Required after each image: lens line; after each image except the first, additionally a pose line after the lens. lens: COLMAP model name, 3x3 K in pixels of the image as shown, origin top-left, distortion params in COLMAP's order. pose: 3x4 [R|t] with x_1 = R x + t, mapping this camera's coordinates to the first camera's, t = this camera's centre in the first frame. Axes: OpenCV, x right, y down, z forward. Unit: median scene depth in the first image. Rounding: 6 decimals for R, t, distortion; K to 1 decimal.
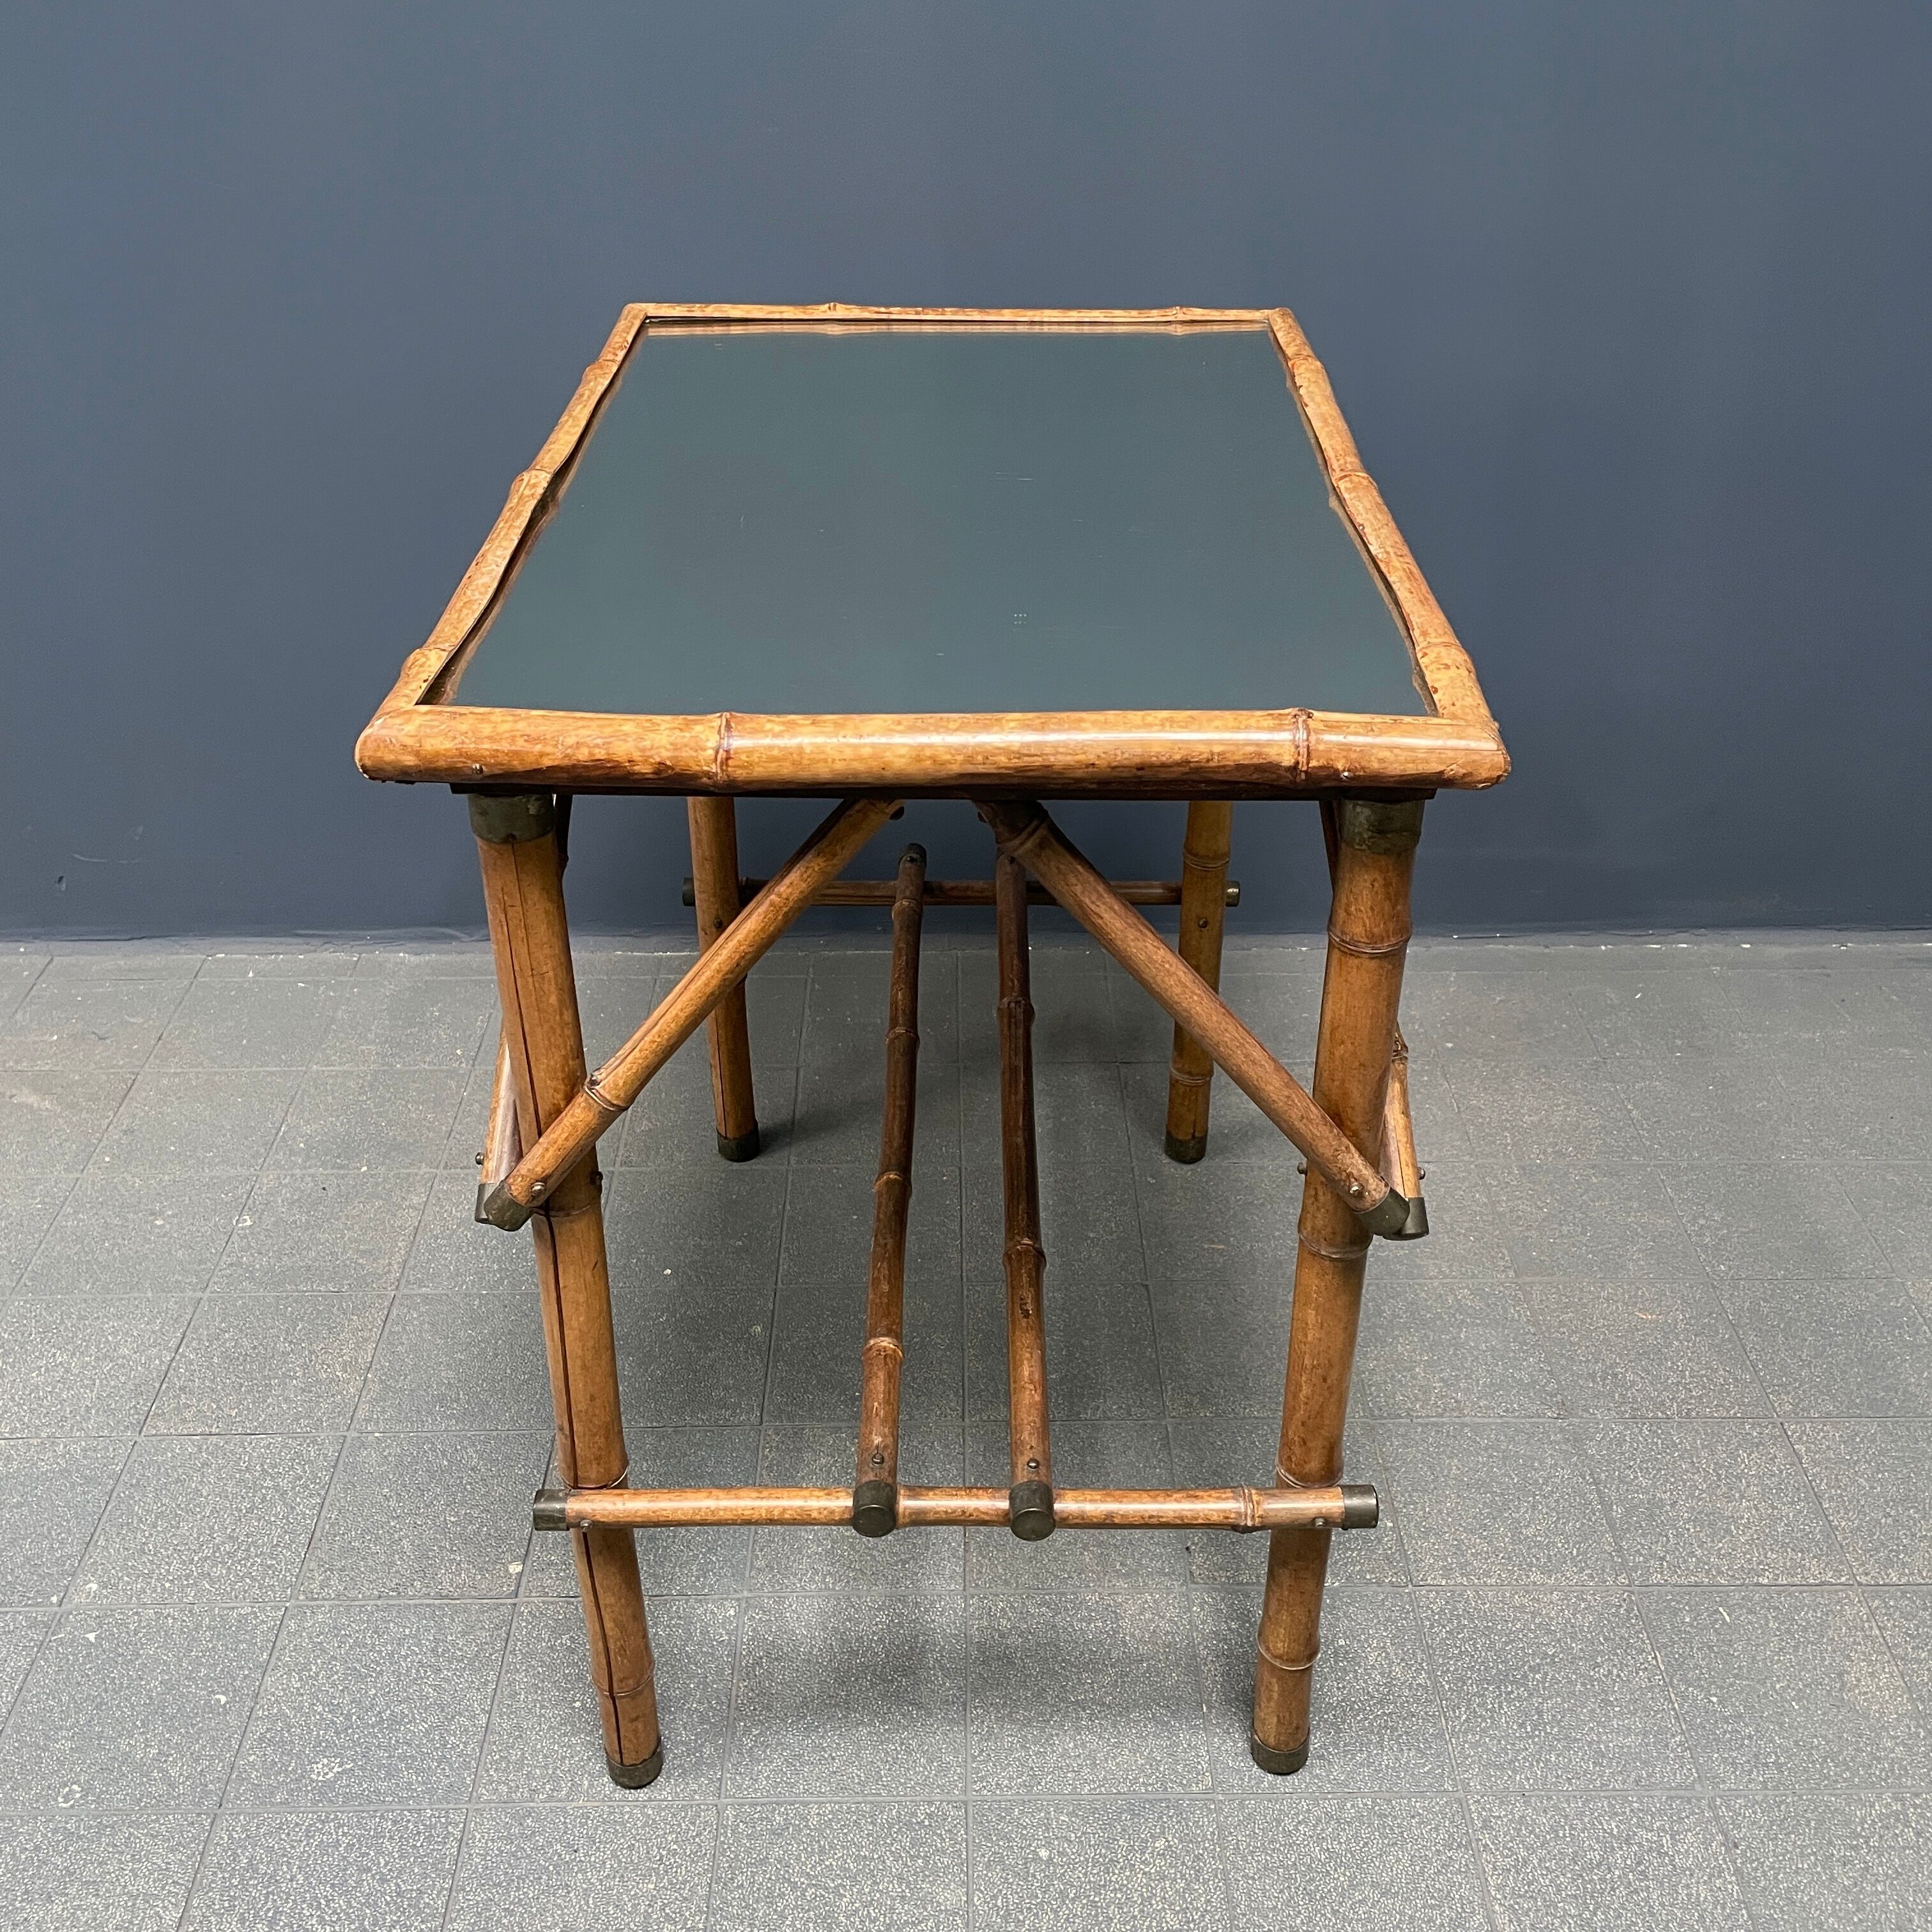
lens RADIAL K [[1983.5, 0, 979.5], [0, 1983.5, 940.5], [0, 0, 1]] dist [0.028106, 0.000000]
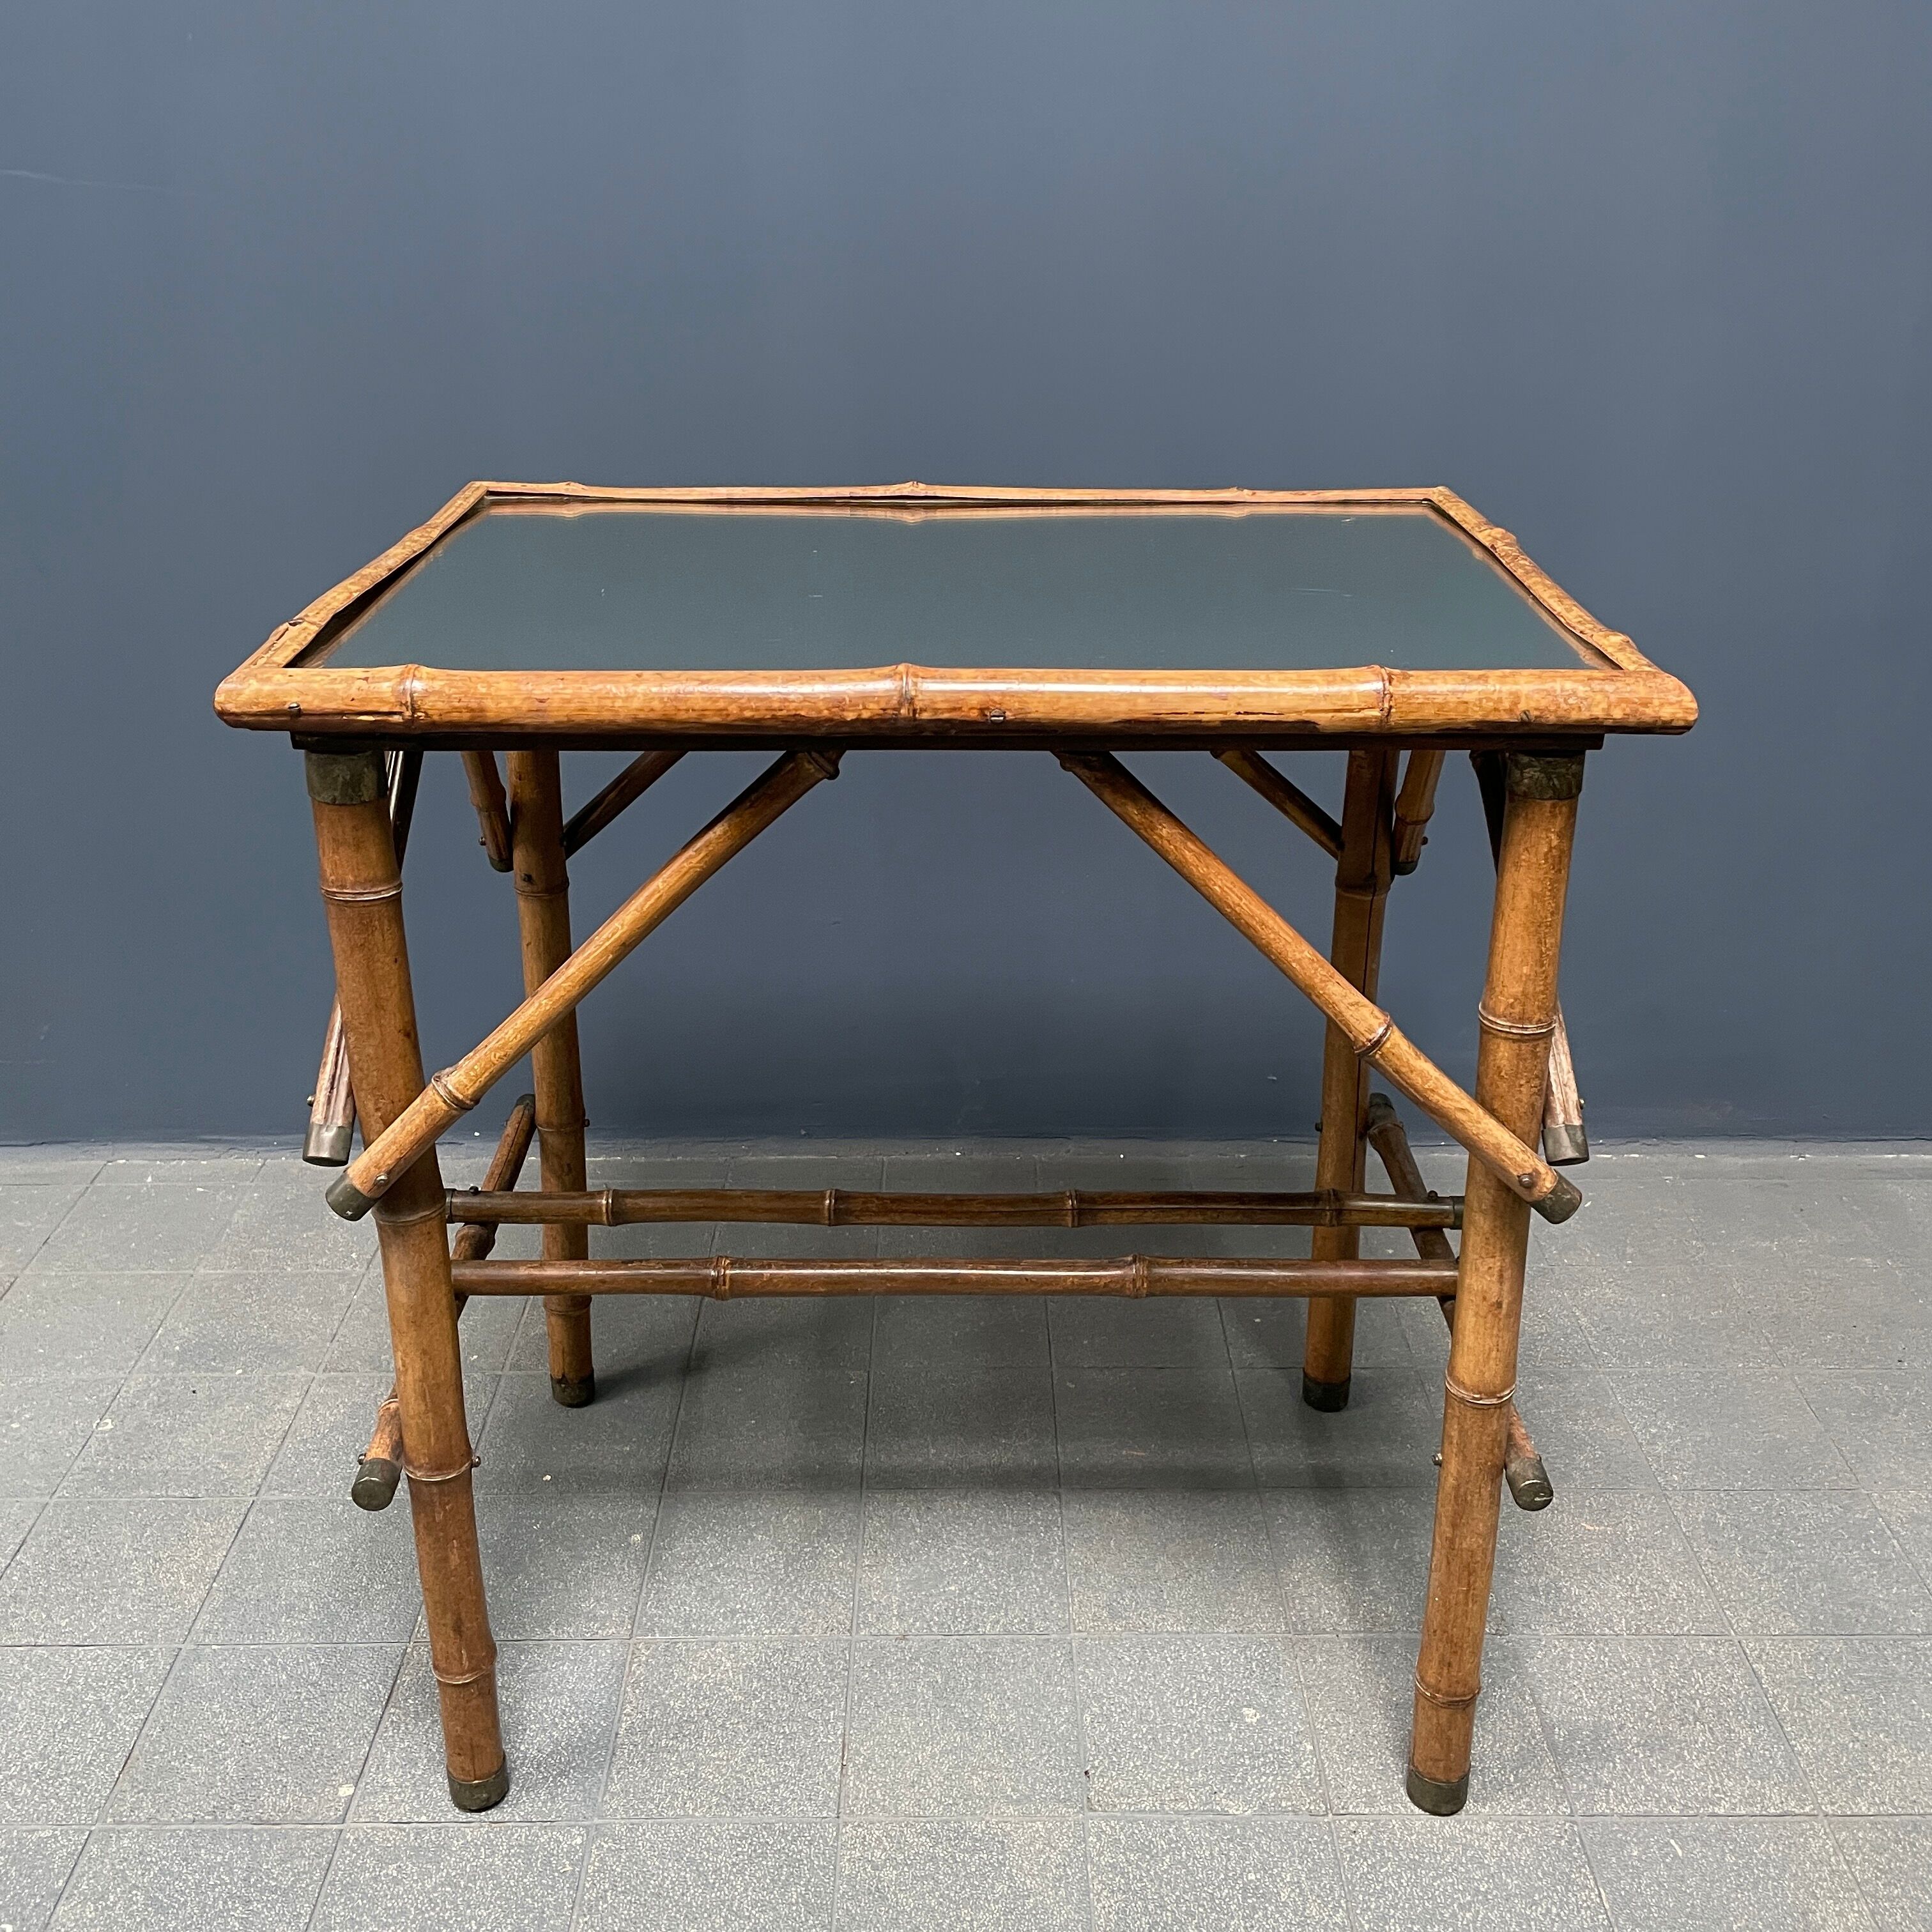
lens RADIAL K [[1983.5, 0, 975.9], [0, 1983.5, 947.8], [0, 0, 1]] dist [0.028106, 0.000000]
pose [[0.999975, 0.002012, -0.006822, 0.060083], [-0.002980, 0.989433, -0.144961, 0.065268], [0.006459, 0.144978, 0.989414, 0.042482]]
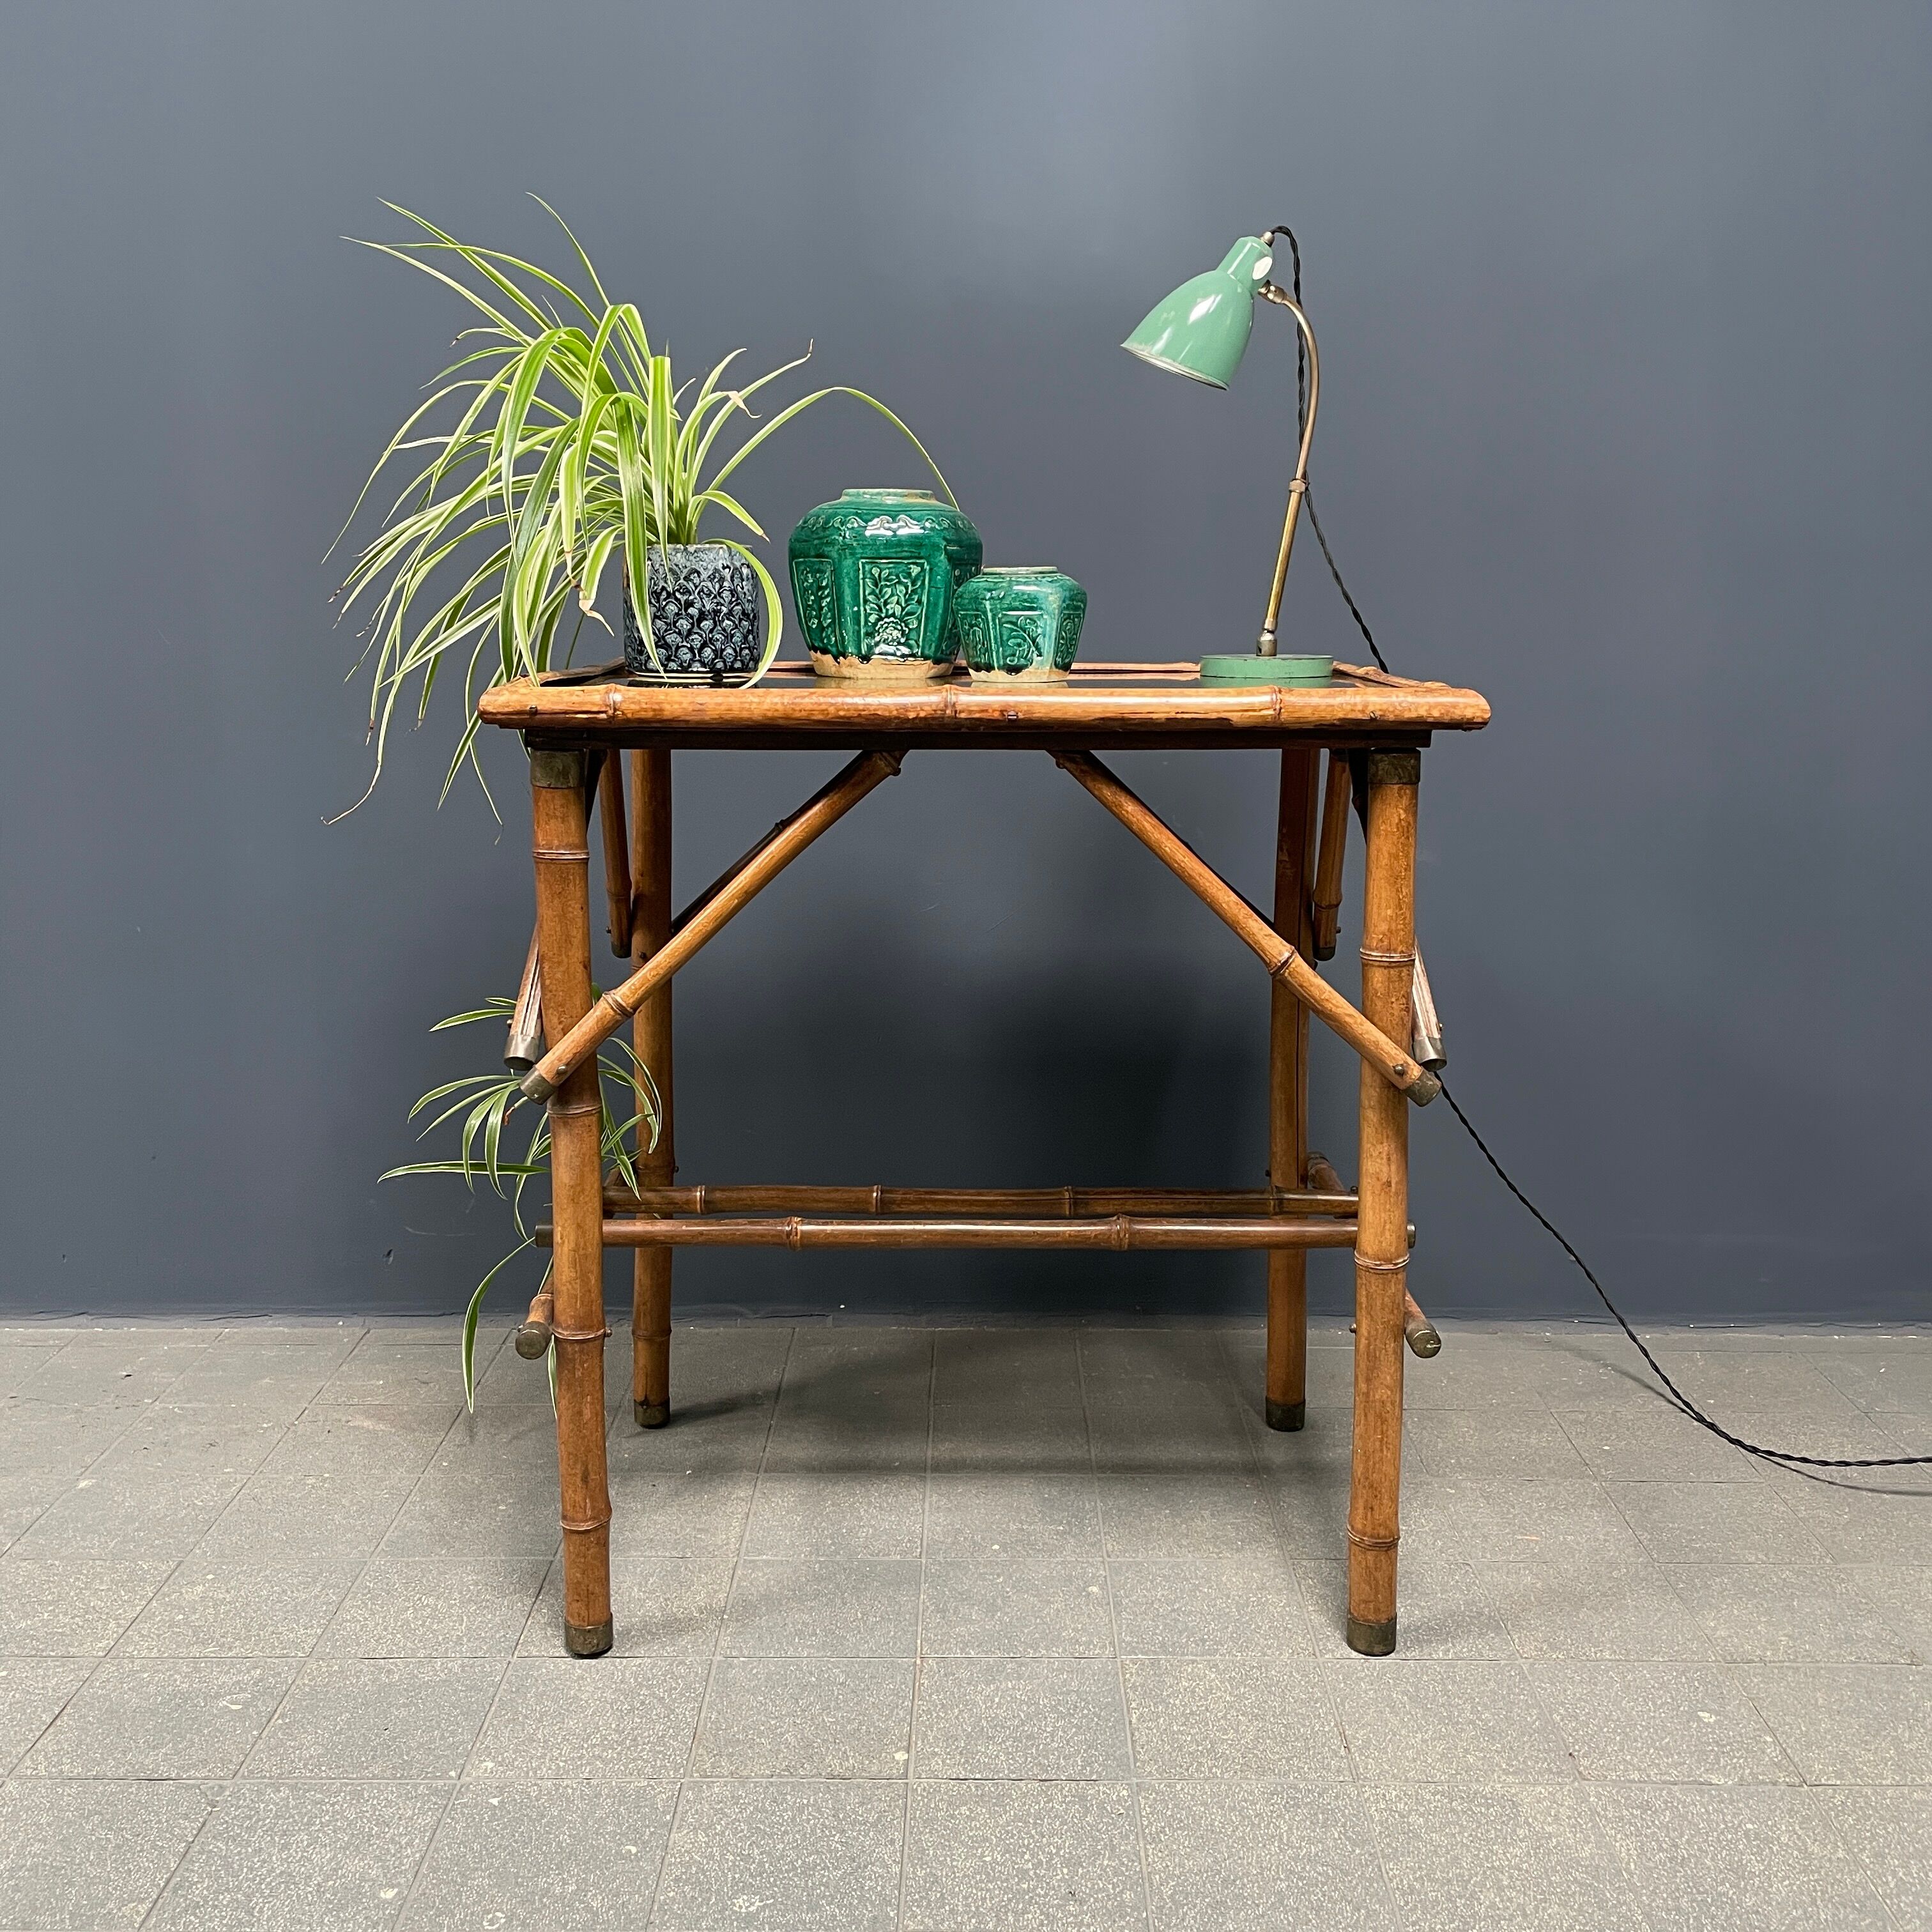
lens RADIAL K [[1983.5, 0, 967.6], [0, 1983.5, 942.9], [0, 0, 1]] dist [0.028106, 0.000000]
pose [[0.999734, 0.003470, -0.022803, -0.177892], [-0.011669, 0.928864, -0.370236, 0.305445], [0.019896, 0.370404, 0.928658, -0.087825]]
